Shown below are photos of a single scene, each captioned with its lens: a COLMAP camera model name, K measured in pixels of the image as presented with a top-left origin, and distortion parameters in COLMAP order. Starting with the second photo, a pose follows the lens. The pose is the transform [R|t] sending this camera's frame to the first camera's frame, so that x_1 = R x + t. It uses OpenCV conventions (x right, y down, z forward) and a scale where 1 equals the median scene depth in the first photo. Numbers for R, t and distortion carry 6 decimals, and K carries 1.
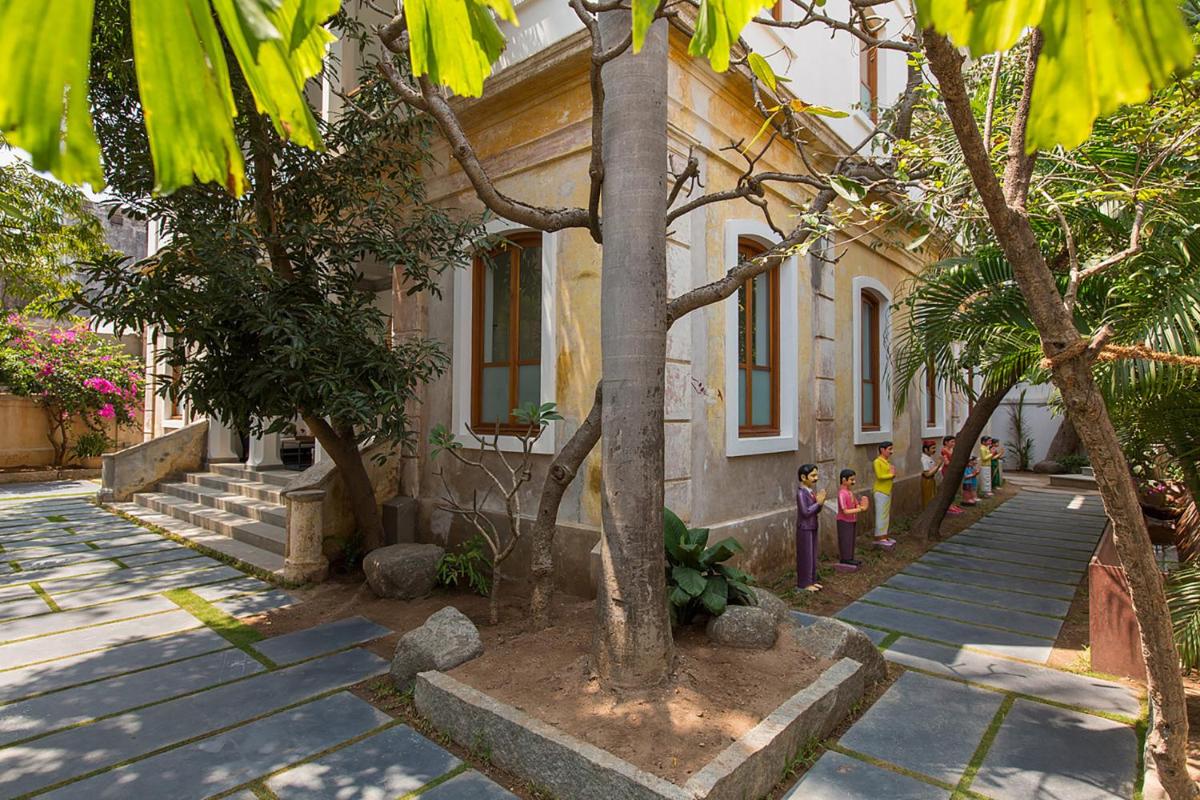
lens RADIAL K [[526.7, 0, 630.0], [0, 526.7, 397.0], [0, 0, 1]] dist [-0.002186, 0.000128]
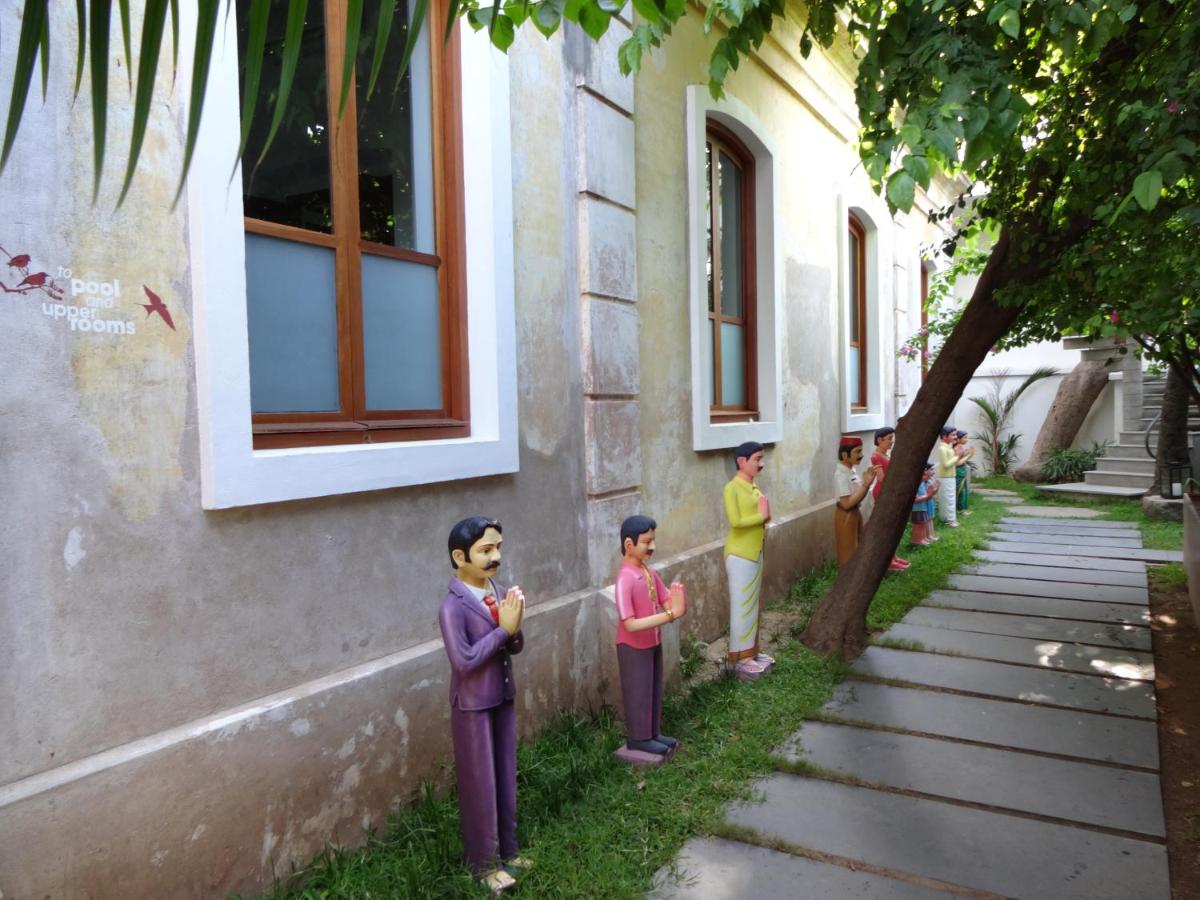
lens RADIAL K [[889.1, 0, 600.0], [0, 889.1, 450.0], [0, 0, 1]] dist [0.043150, -0.008392]
pose [[0.974397, -0.044784, 0.220330, 0.199325], [0.028238, 0.996578, 0.077682, 0.030134], [-0.223055, -0.069472, 0.972327, 0.296780]]
